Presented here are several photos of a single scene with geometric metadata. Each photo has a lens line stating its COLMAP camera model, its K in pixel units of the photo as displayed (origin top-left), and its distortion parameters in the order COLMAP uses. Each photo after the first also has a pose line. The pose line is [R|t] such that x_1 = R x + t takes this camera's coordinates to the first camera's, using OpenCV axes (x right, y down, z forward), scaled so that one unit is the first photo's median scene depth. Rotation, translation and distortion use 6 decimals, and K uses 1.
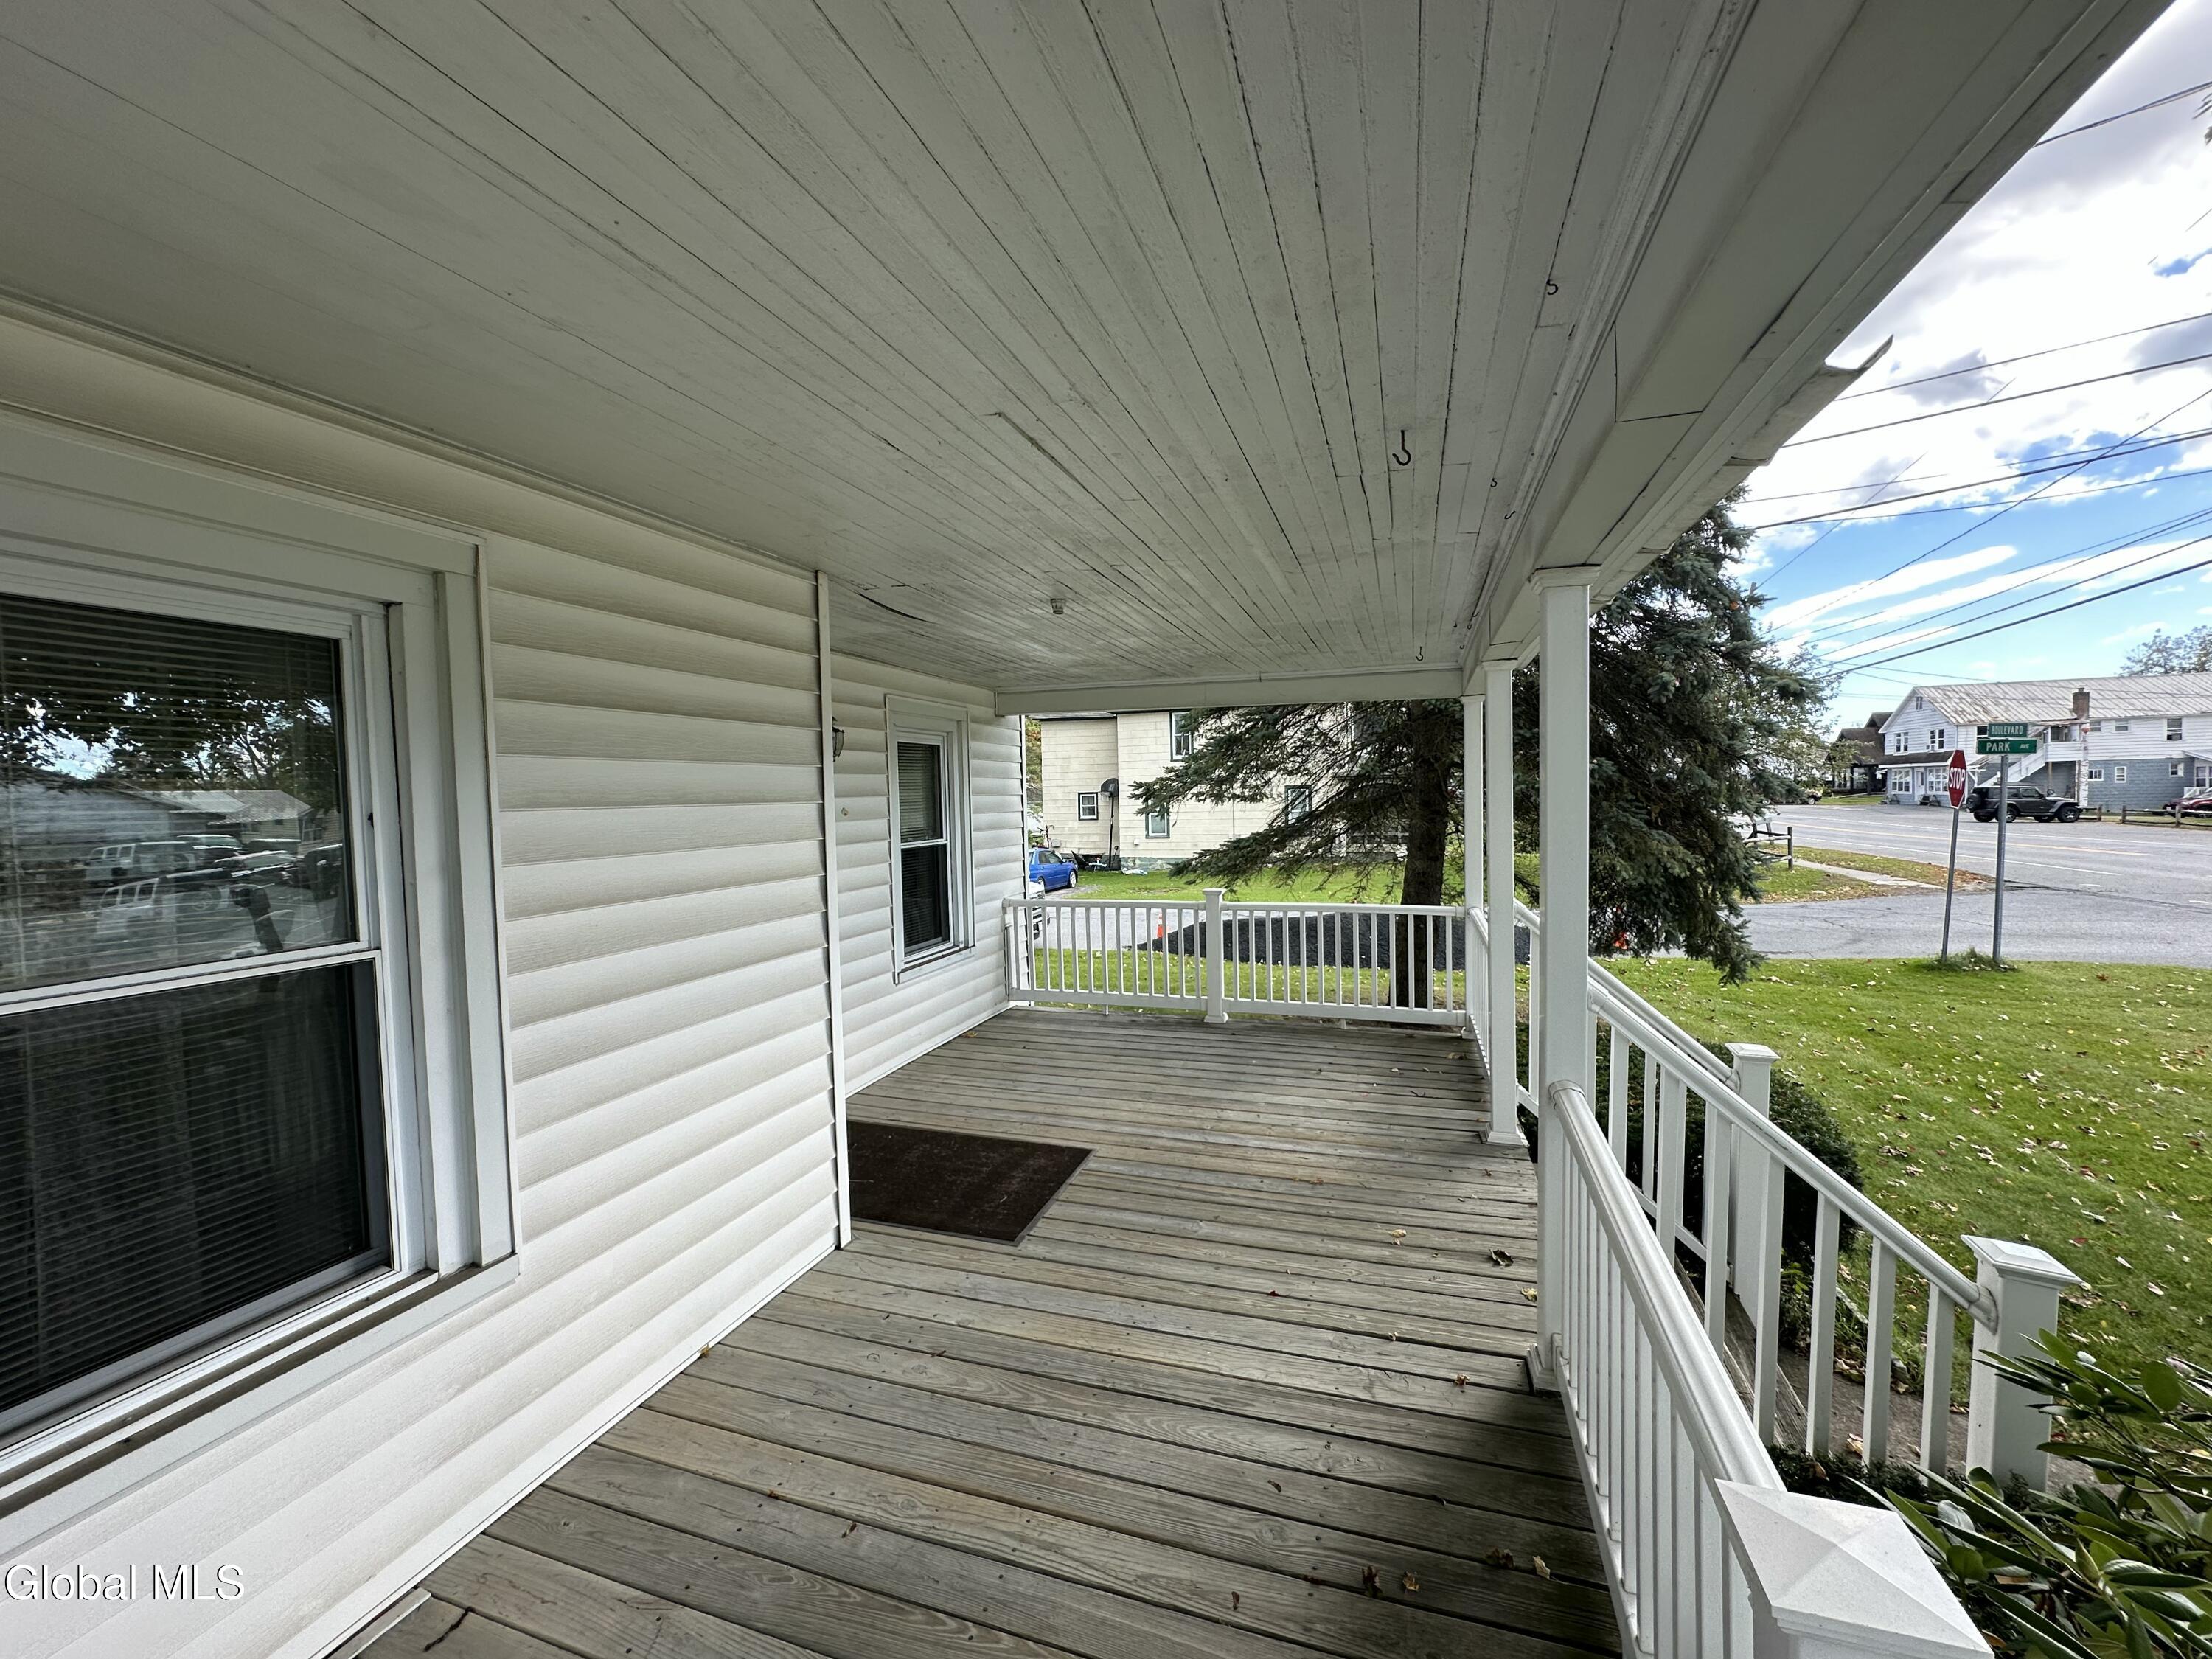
lens RADIAL K [[933.7, 0, 1106.0], [0, 933.7, 829.5], [0, 0, 1]] dist [-0.007851, 0.000221]
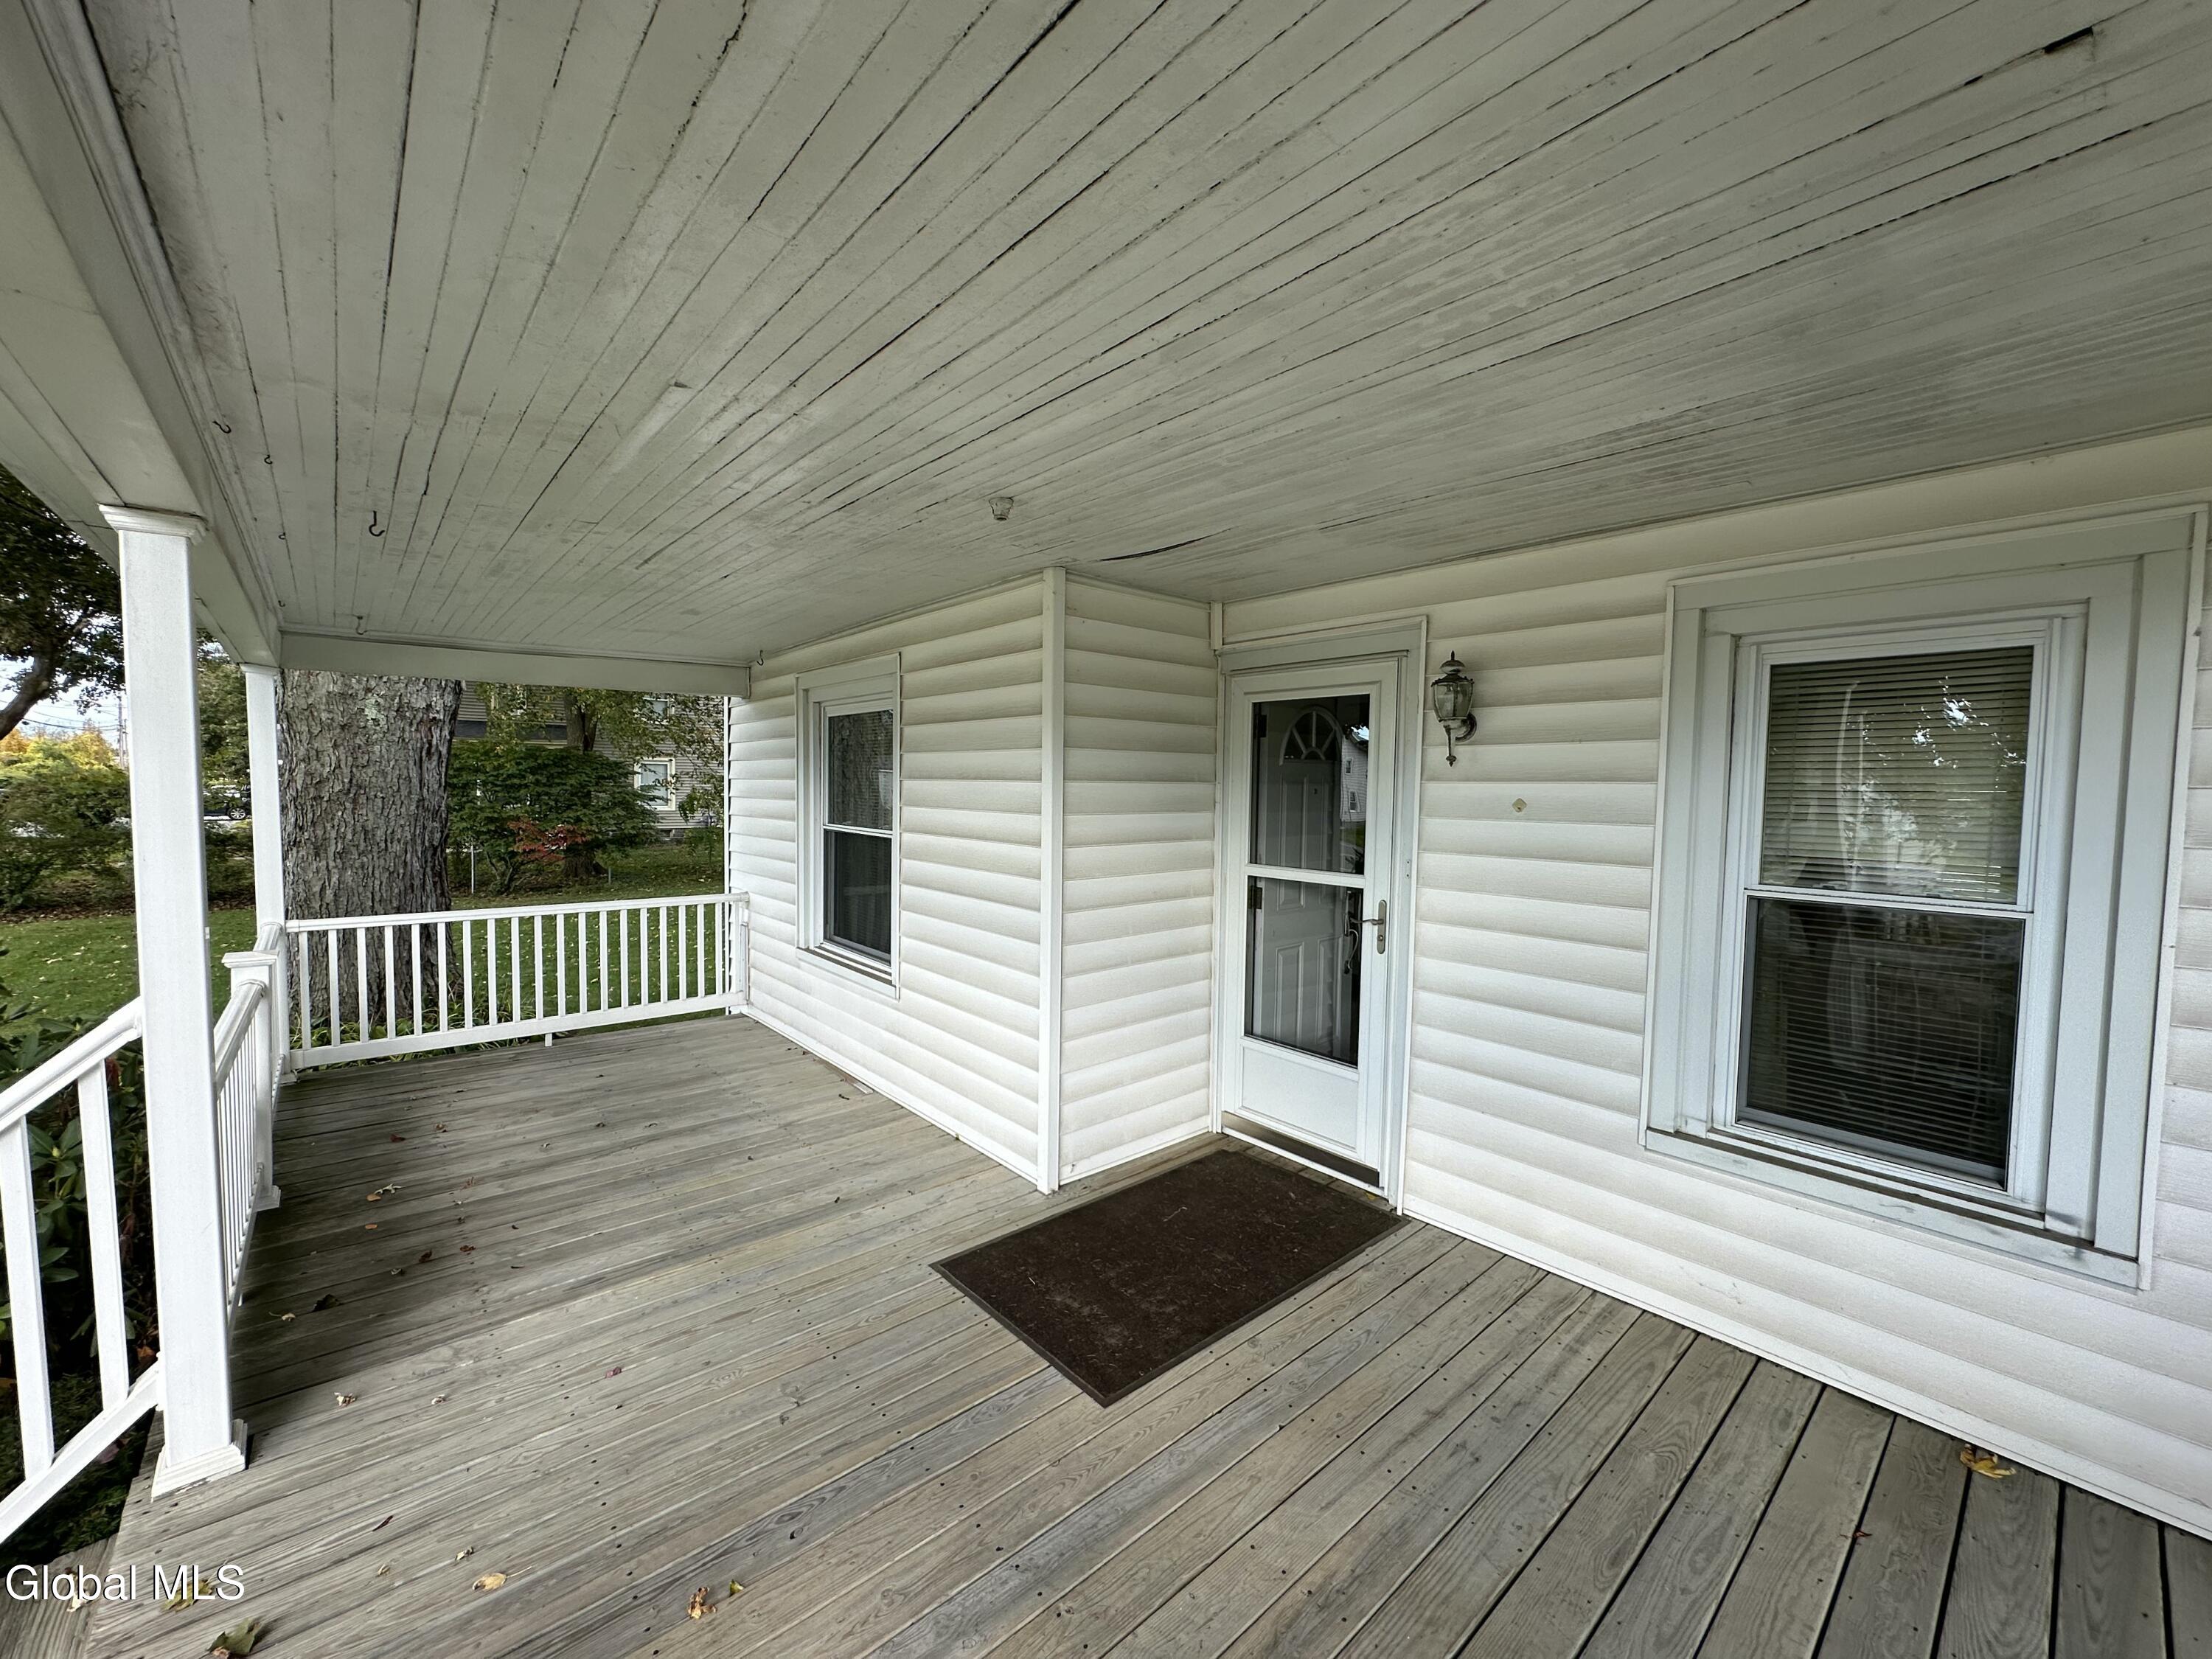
lens RADIAL K [[879.4, 0, 1106.0], [0, 879.4, 829.5], [0, 0, 1]] dist [-0.002207, 0.000673]
pose [[-0.509509, 0.061102, -0.858293, 0.436865], [-0.035489, 0.995135, 0.091911, -0.056459], [0.859733, 0.077289, -0.504861, 1.267775]]
